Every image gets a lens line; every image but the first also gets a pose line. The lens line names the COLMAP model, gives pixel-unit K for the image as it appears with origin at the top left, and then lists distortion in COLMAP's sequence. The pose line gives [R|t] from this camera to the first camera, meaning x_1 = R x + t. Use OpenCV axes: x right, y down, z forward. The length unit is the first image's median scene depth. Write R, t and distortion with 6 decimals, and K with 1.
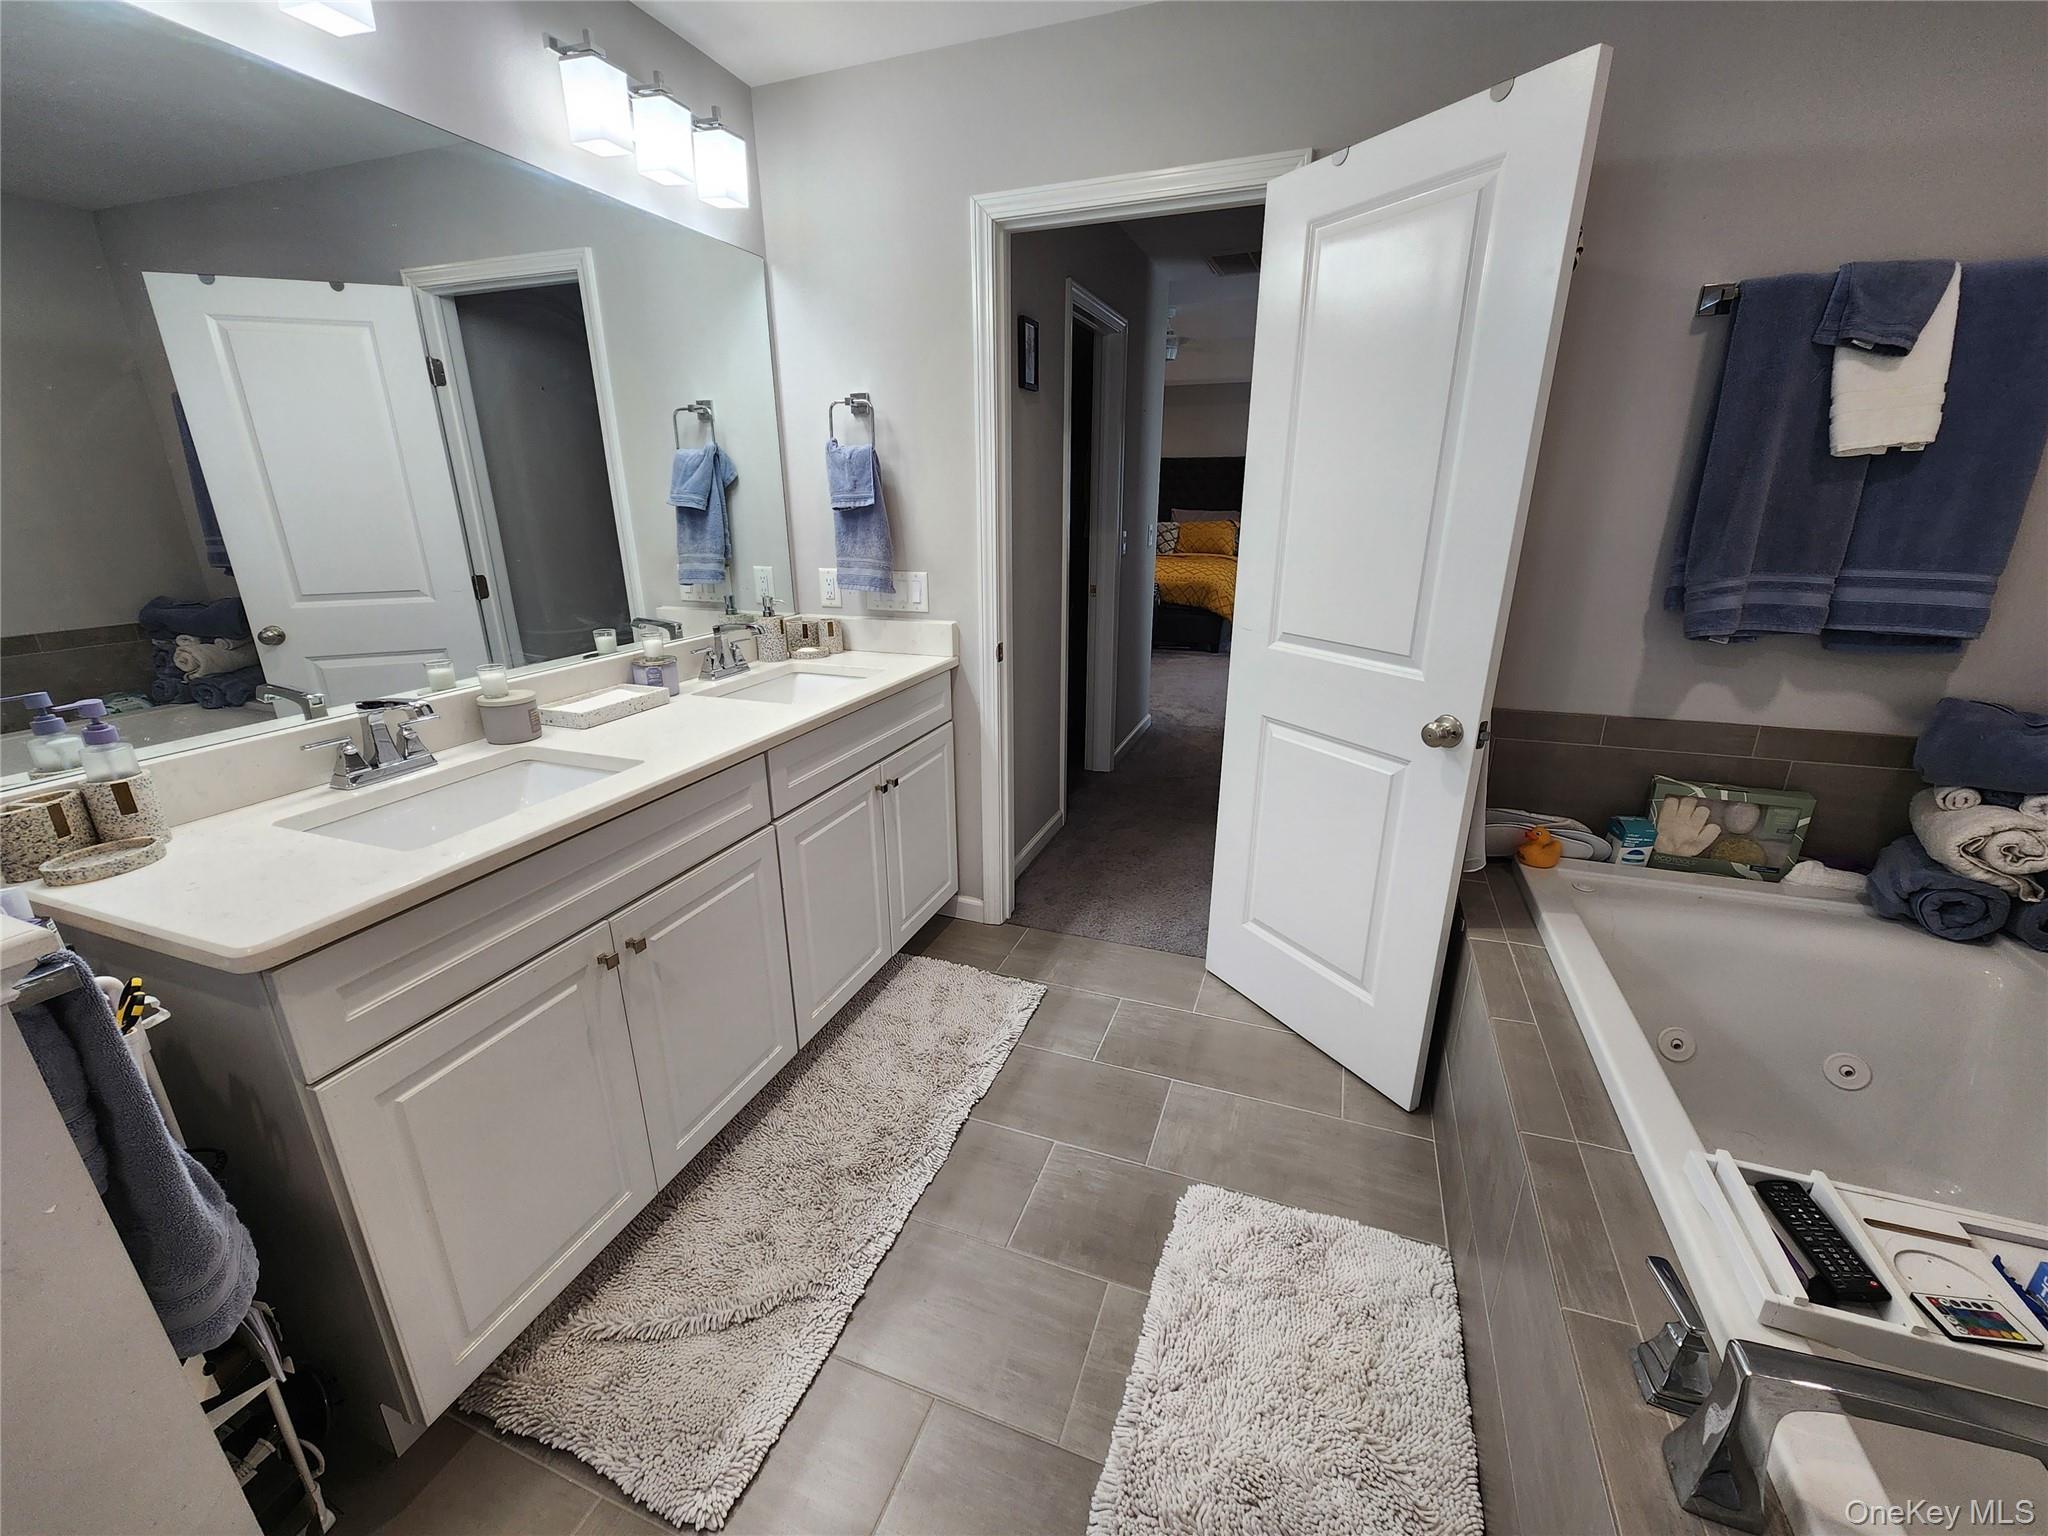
lens RADIAL K [[827.4, 0, 1027.3], [0, 827.4, 766.5], [0, 0, 1]] dist [-0.003675, 0.000435]
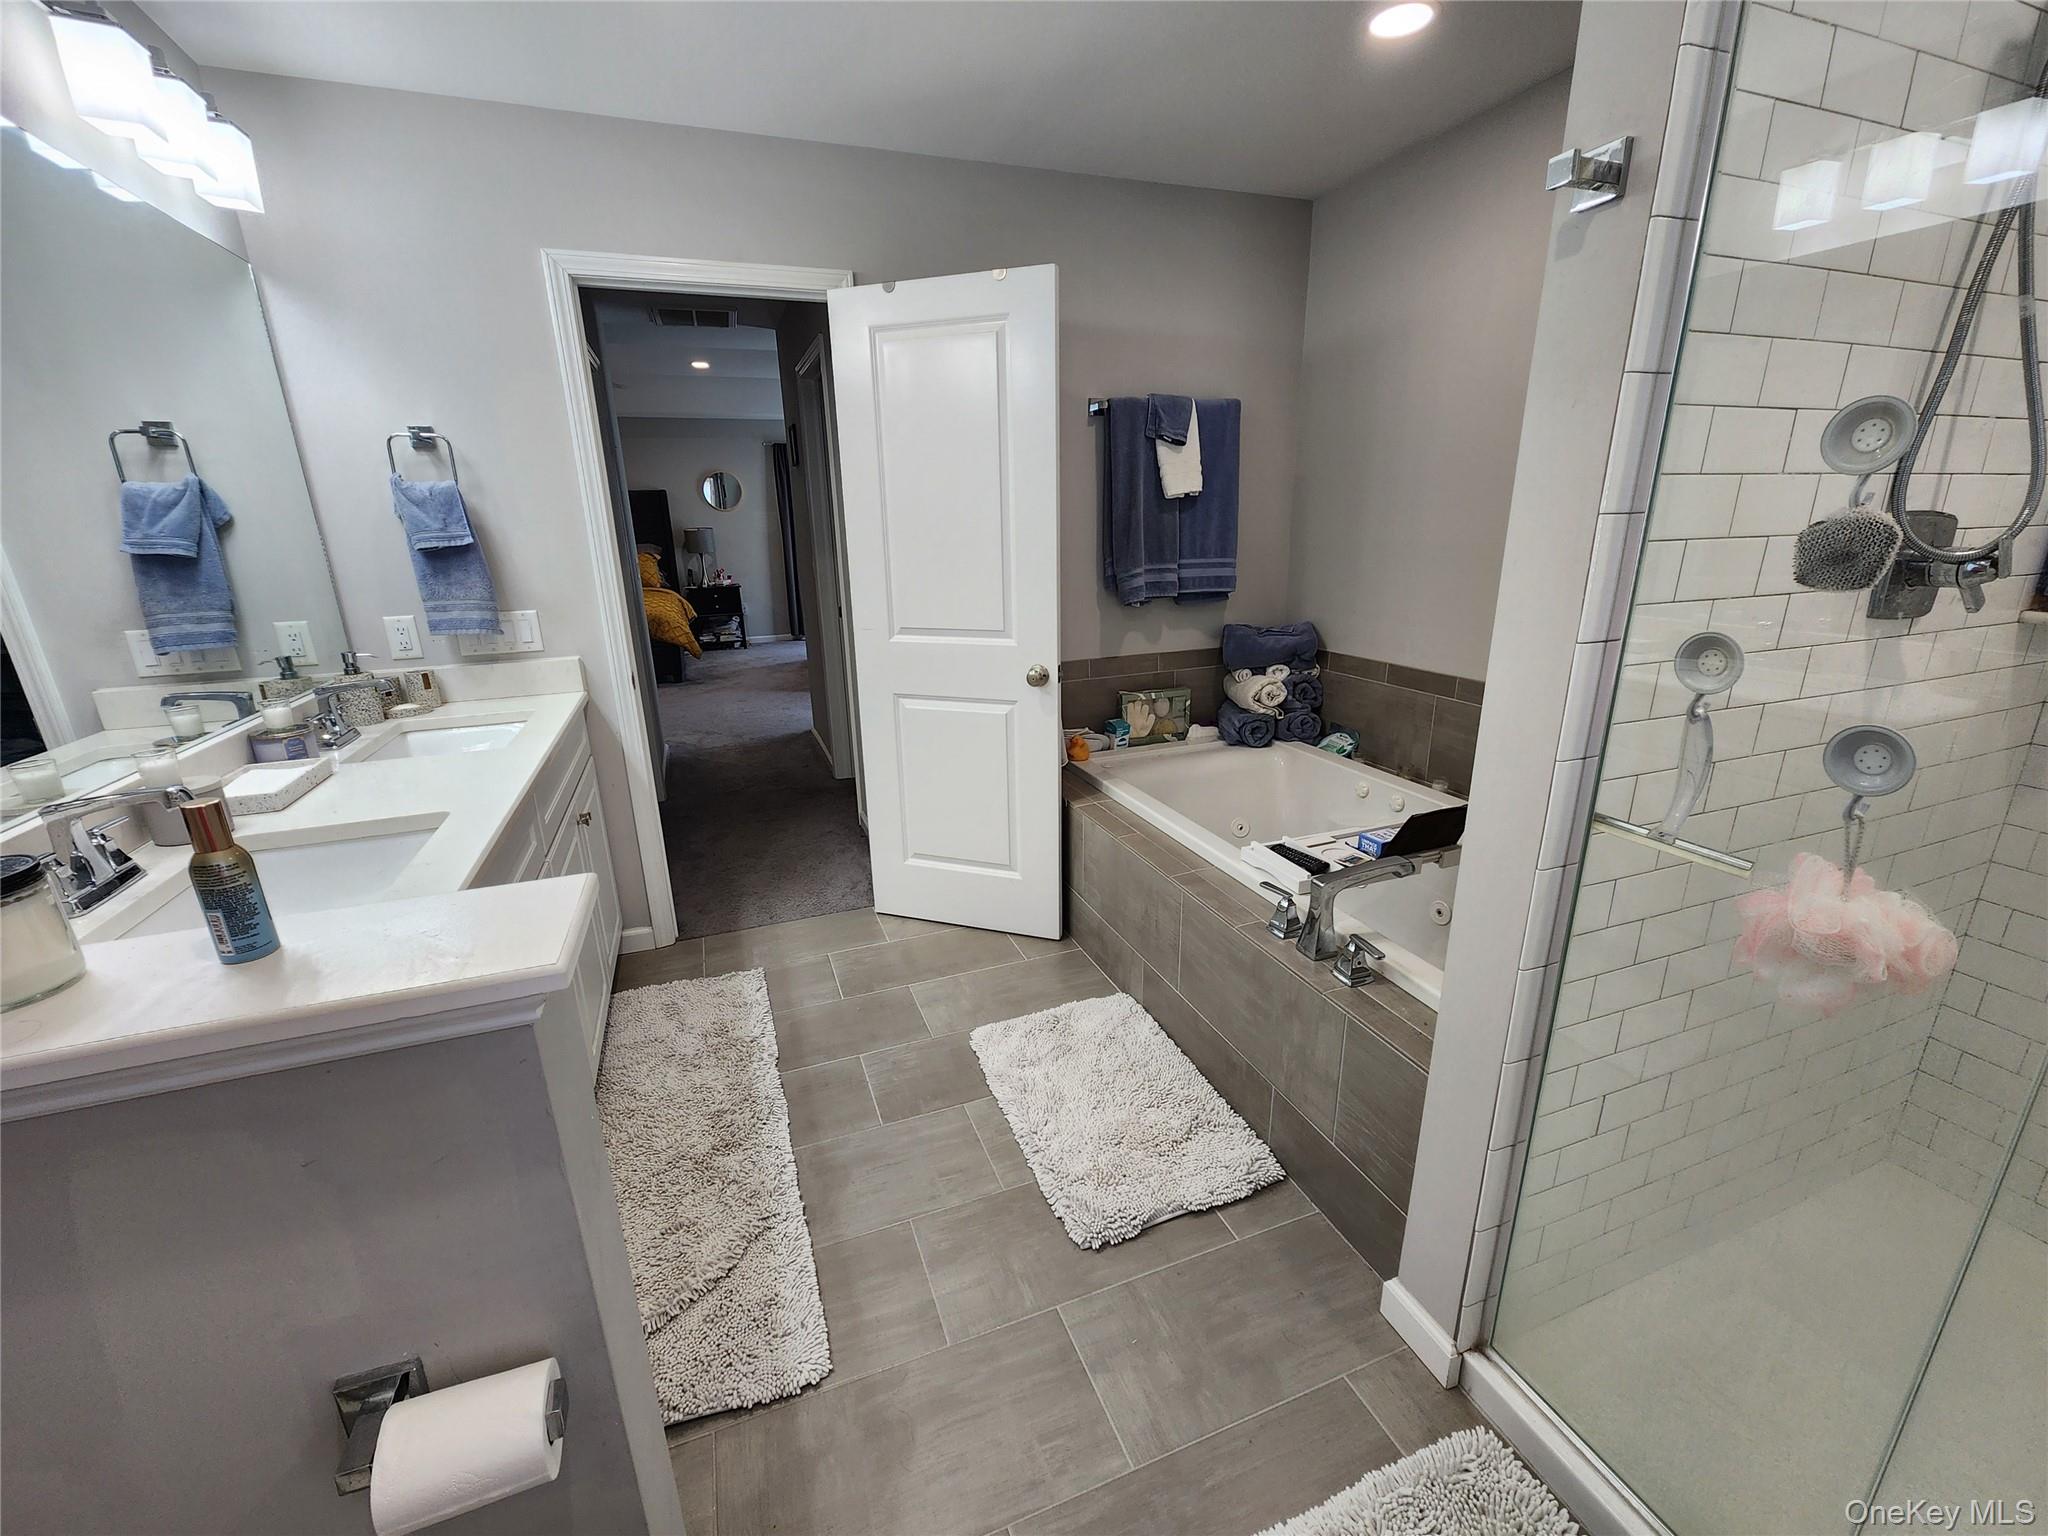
lens RADIAL K [[827.4, 0, 1022.3], [0, 827.4, 766.2], [0, 0, 1]] dist [-0.003675, 0.000435]
pose [[0.749266, -0.200671, 0.631135, -0.462668], [0.223333, 0.973728, 0.044465, 0.040637], [-0.623477, 0.107637, 0.774397, -0.130012]]
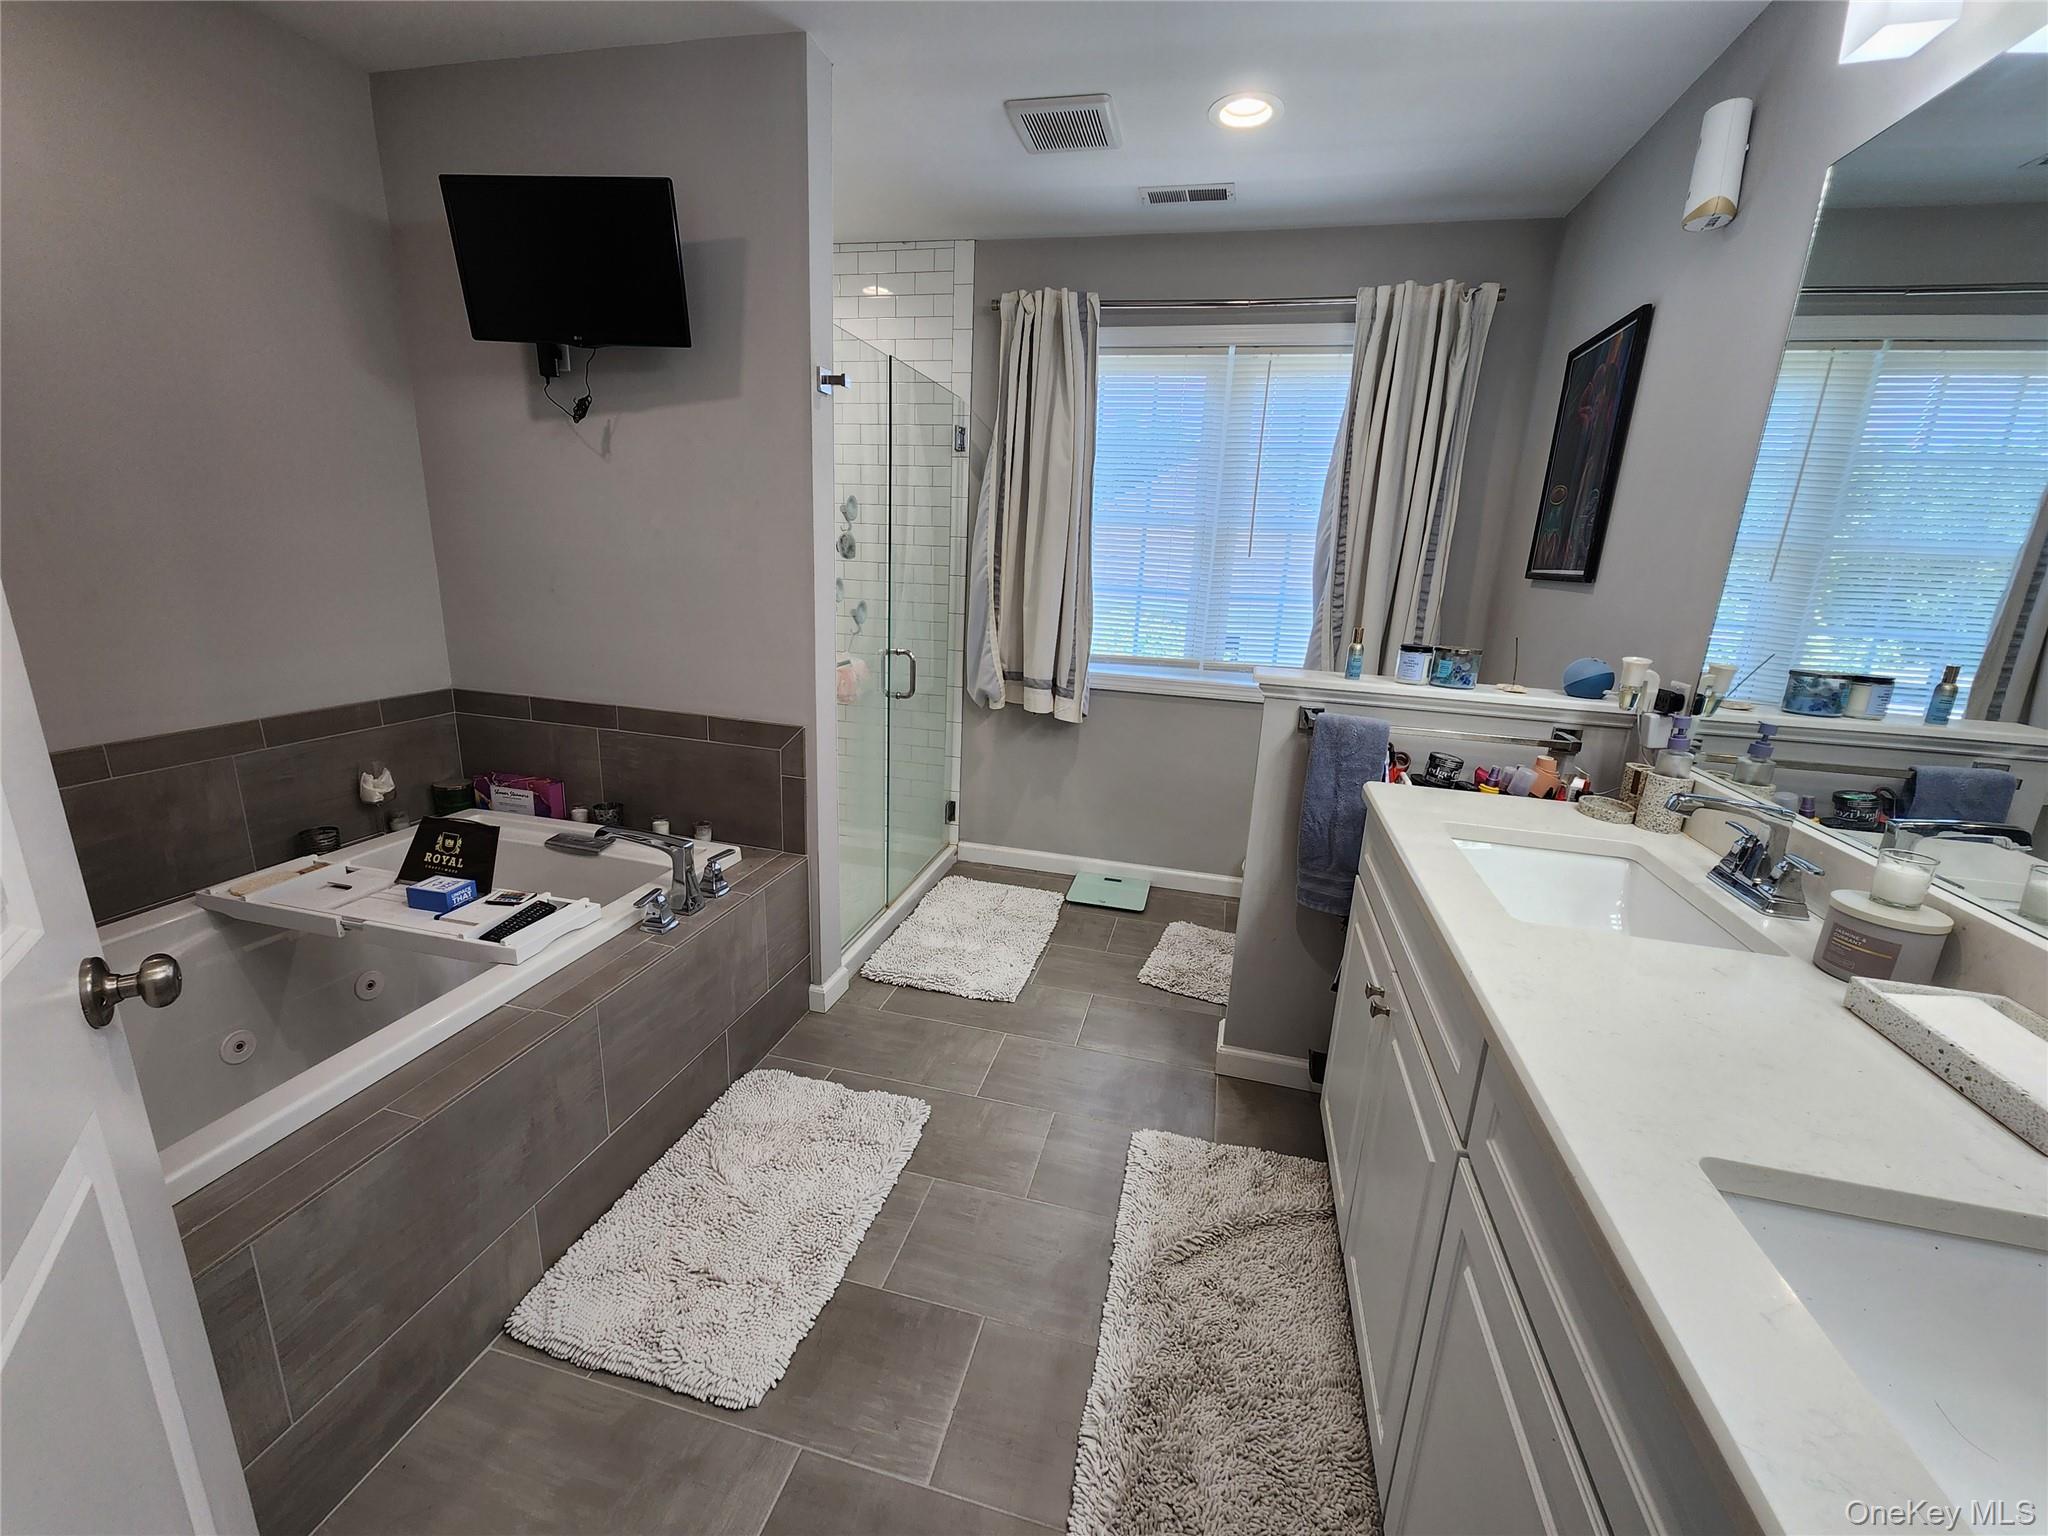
lens RADIAL K [[827.4, 0, 1014.2], [0, 827.4, 770.2], [0, 0, 1]] dist [-0.003675, 0.000435]
pose [[-0.994251, -0.012118, -0.106384, 0.041216], [-0.068892, 0.832999, 0.548968, -0.394001], [0.081966, 0.553141, -0.829045, 1.227529]]
